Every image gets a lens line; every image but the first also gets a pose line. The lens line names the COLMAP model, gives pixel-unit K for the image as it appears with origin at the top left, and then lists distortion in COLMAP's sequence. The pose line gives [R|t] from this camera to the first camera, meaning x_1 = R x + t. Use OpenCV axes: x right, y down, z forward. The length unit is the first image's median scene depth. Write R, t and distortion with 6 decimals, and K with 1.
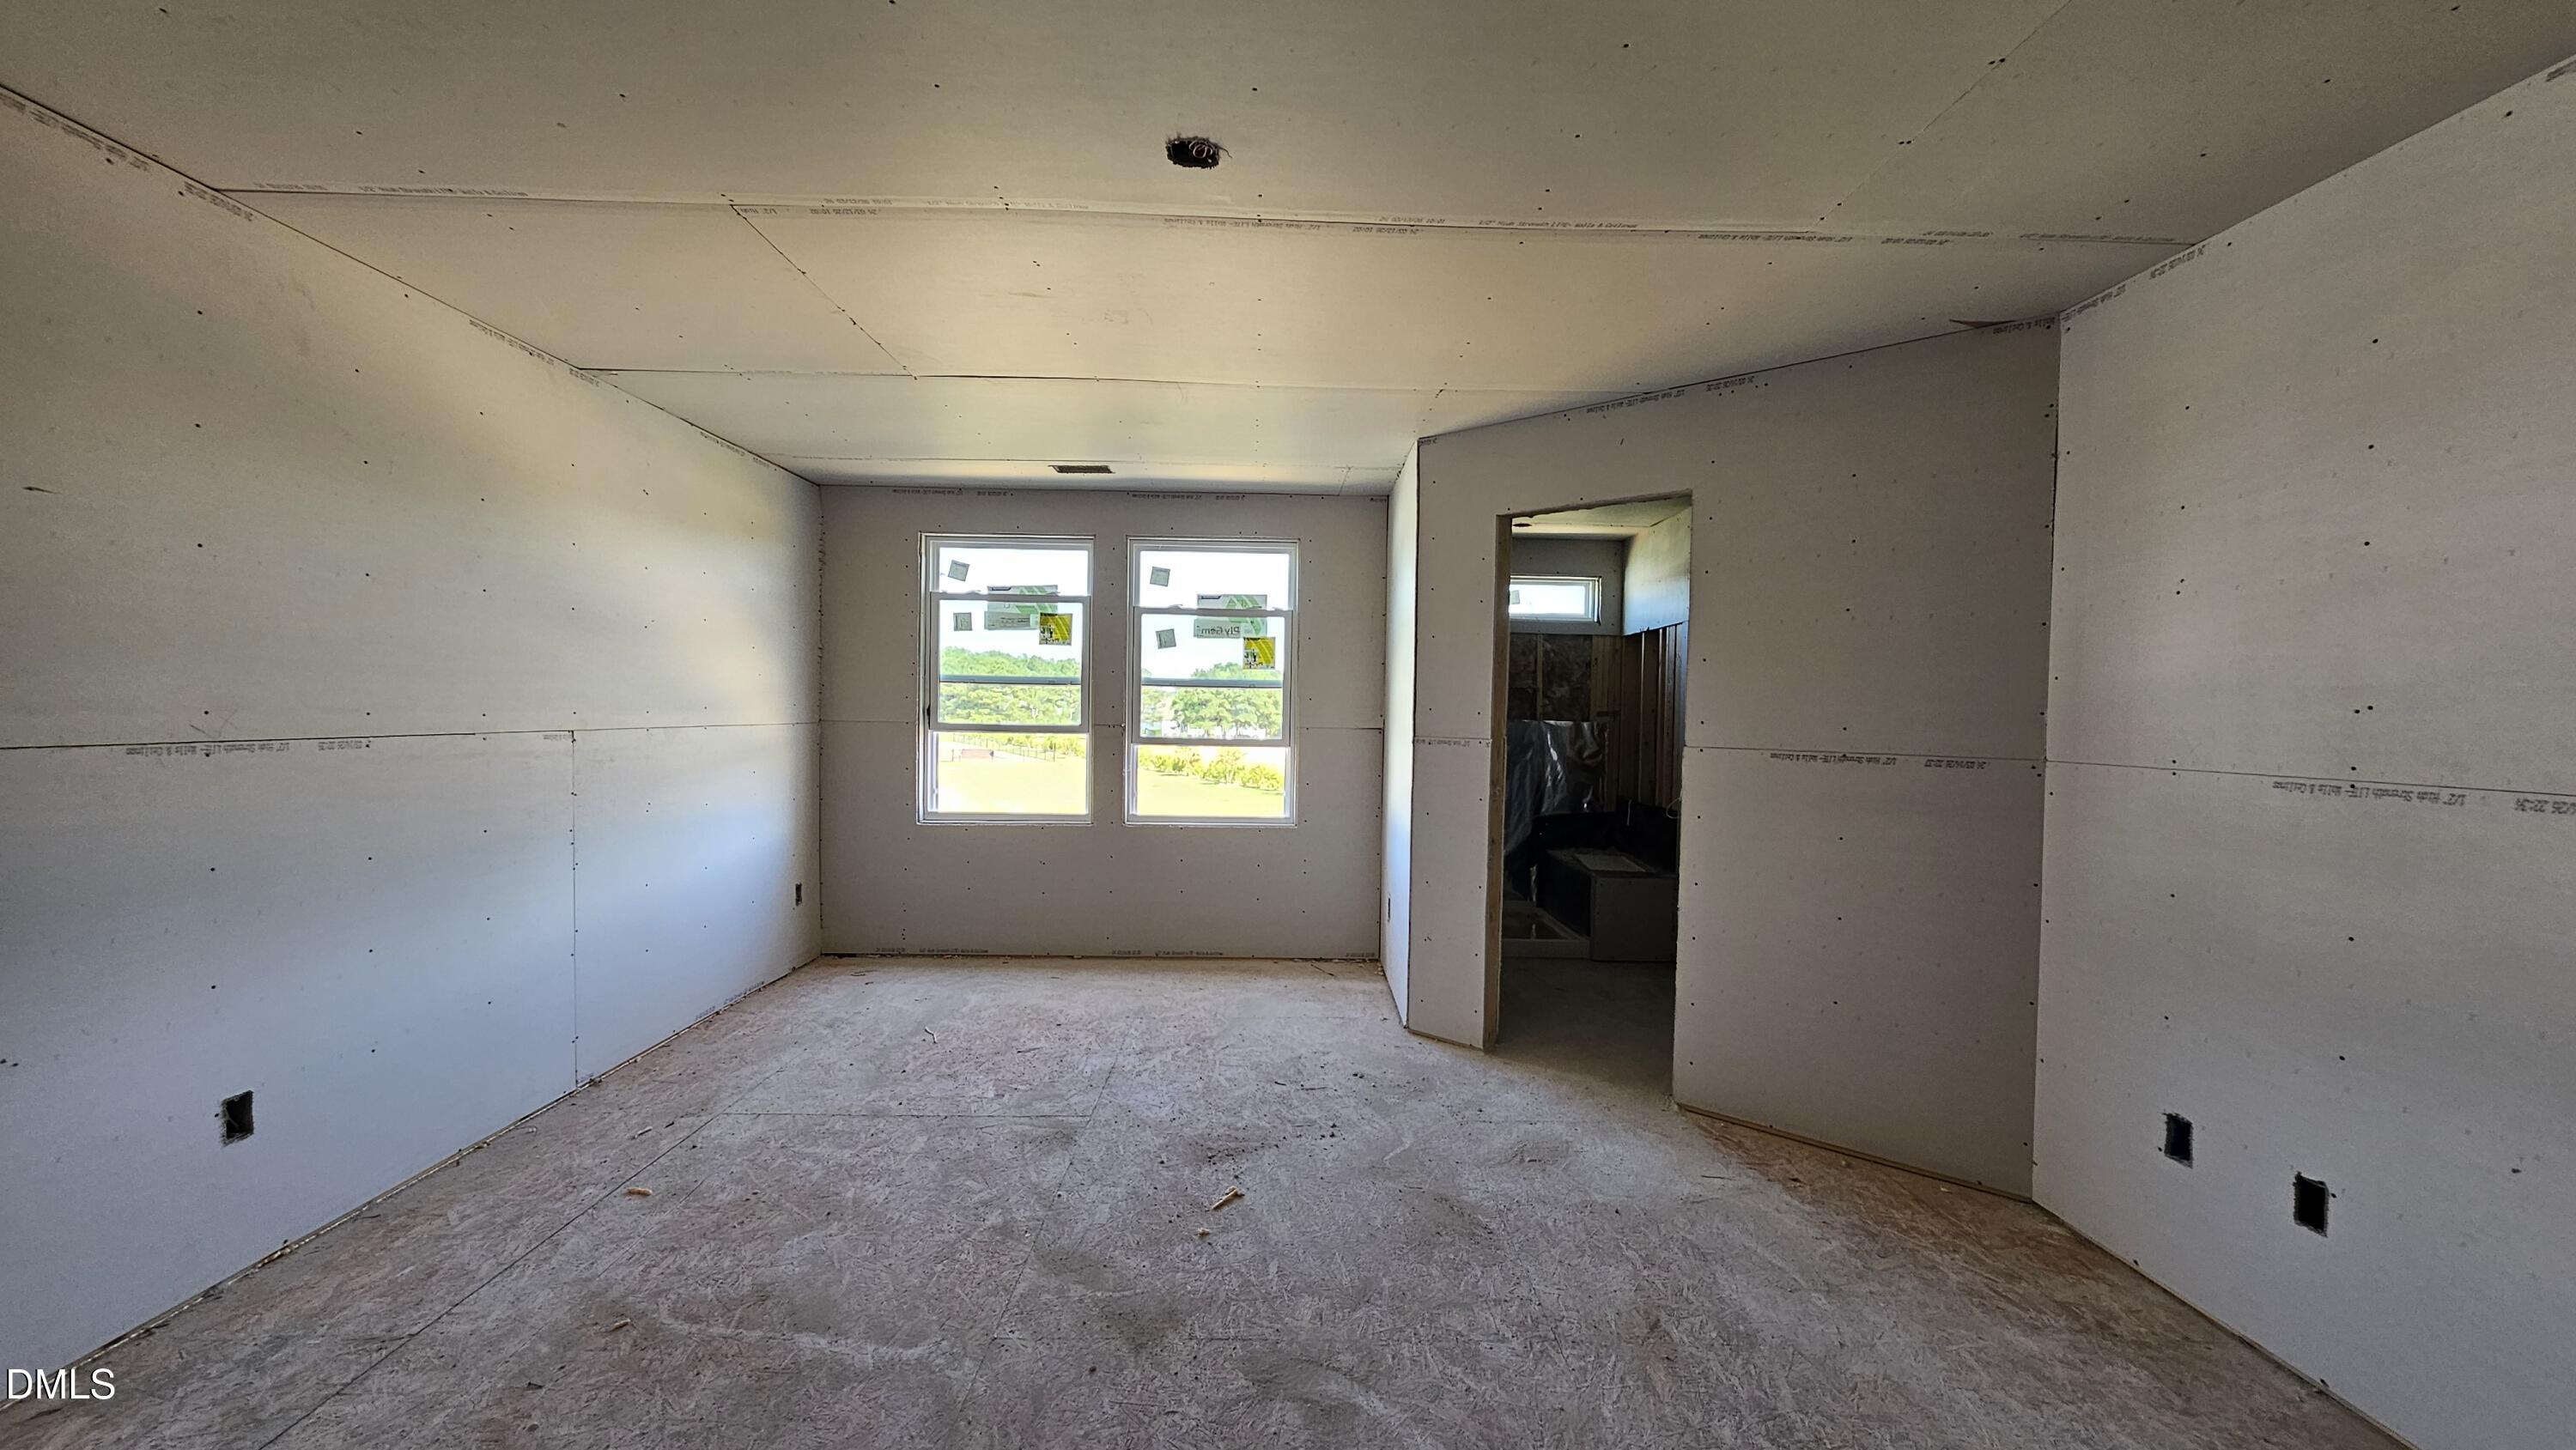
lens RADIAL K [[1043.2, 0, 1294.1], [0, 1043.2, 736.0], [0, 0, 1]] dist [0.001301, -0.000253]
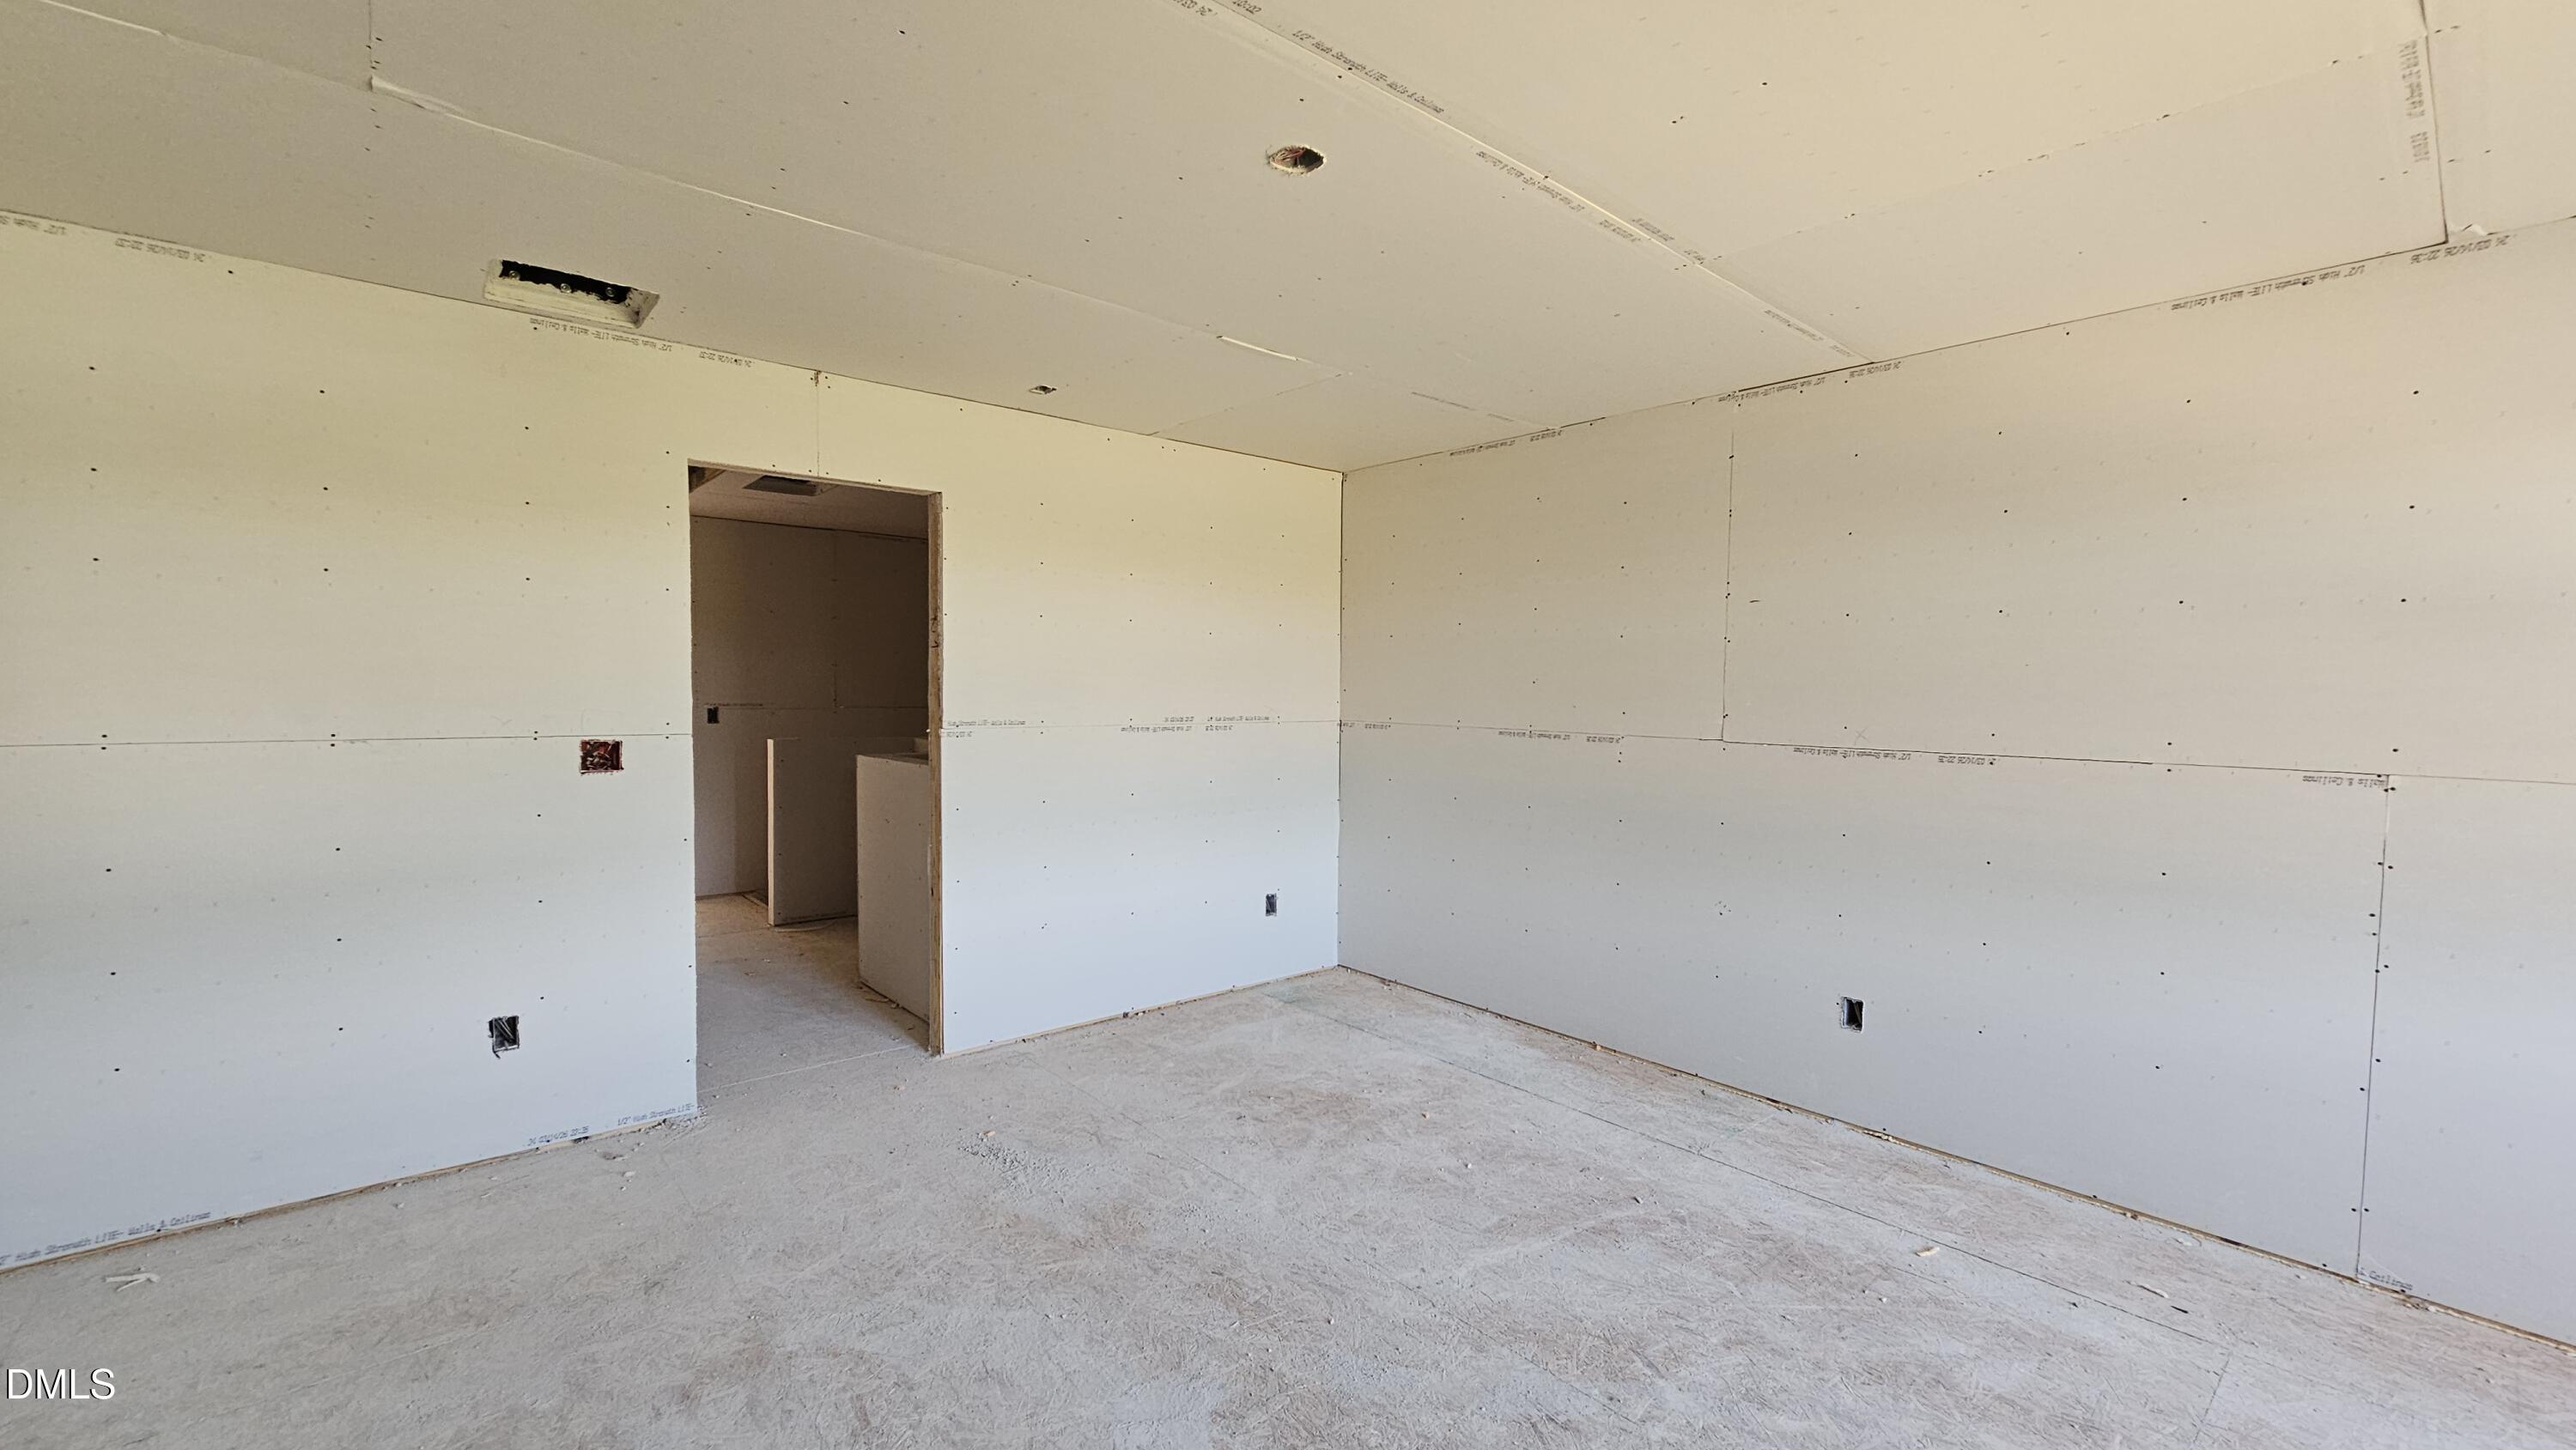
lens RADIAL K [[1043.2, 0, 1294.1], [0, 1043.2, 736.0], [0, 0, 1]] dist [0.001301, -0.000253]
pose [[-0.769577, 0.004341, -0.638539, 0.412291], [-0.041072, 0.997570, 0.056283, -0.051909], [0.637231, 0.069540, -0.767529, 1.350202]]
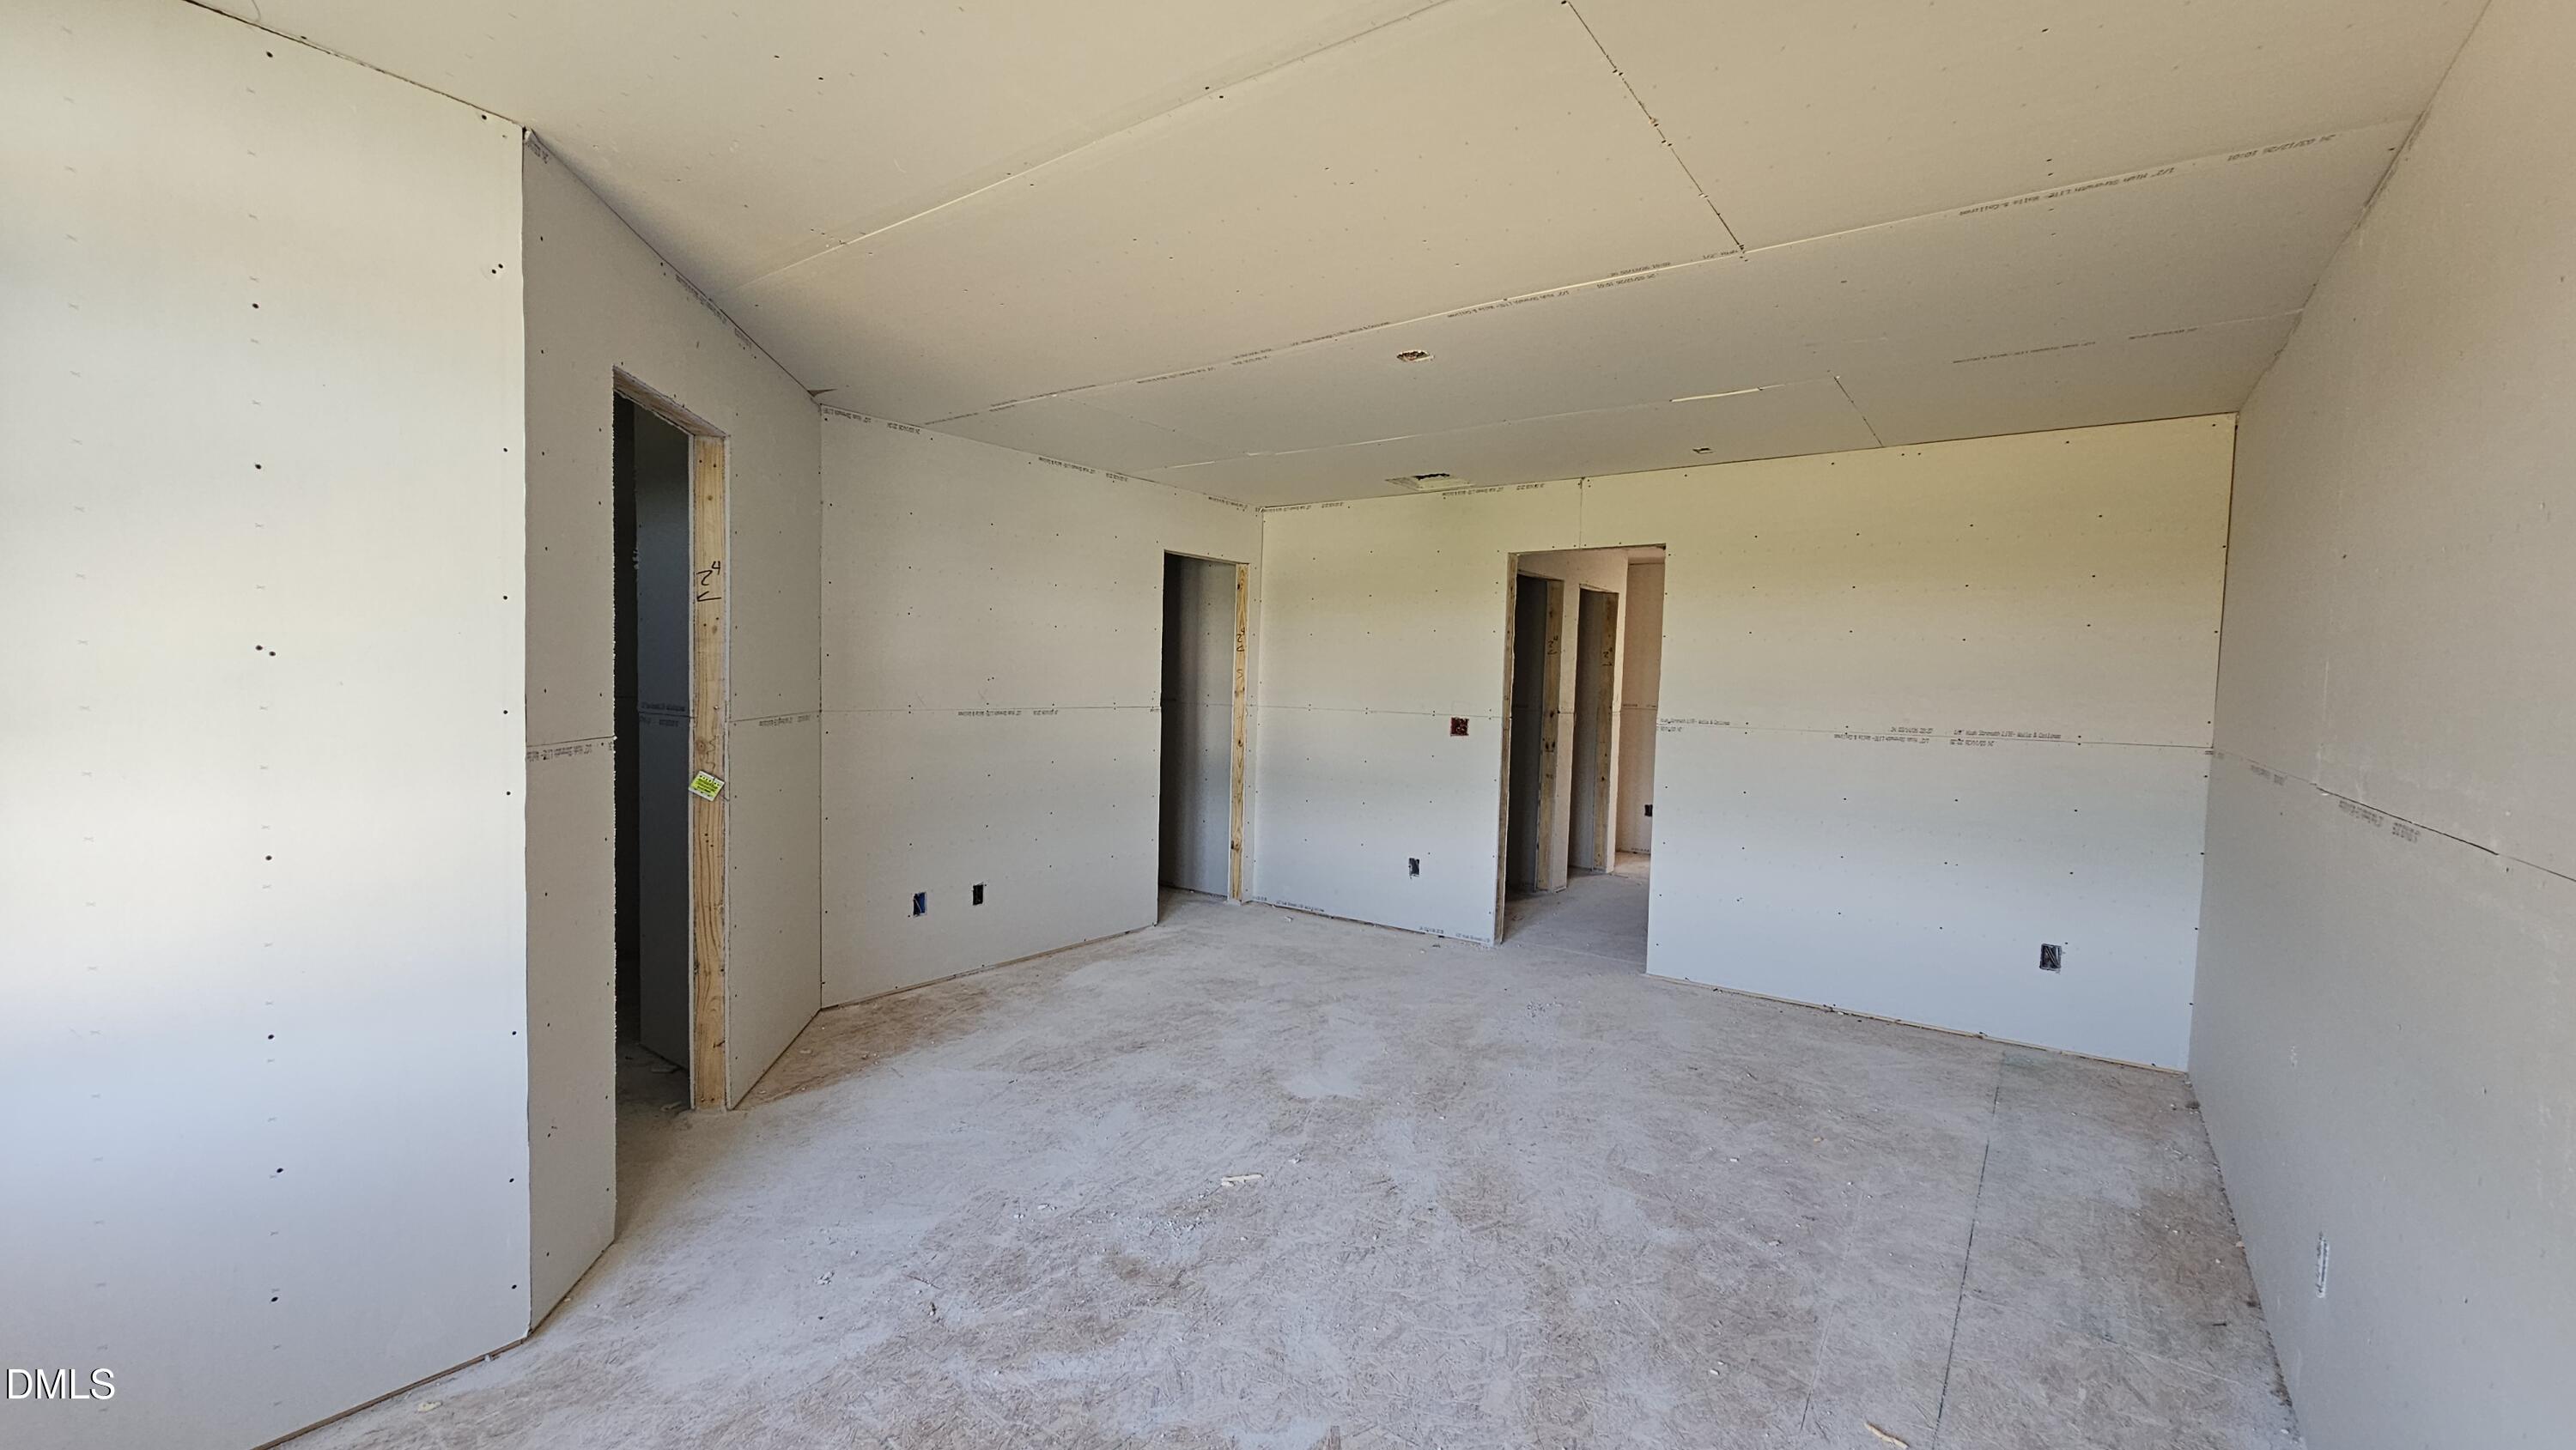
lens RADIAL K [[1047.6, 0, 1297.1], [0, 1047.6, 734.0], [0, 0, 1]] dist [-0.000671, 0.000469]
pose [[-0.793260, -0.068355, 0.605034, -0.725289], [-0.022452, 0.996286, 0.083121, -0.084137], [-0.608469, 0.052353, -0.791849, 1.813604]]
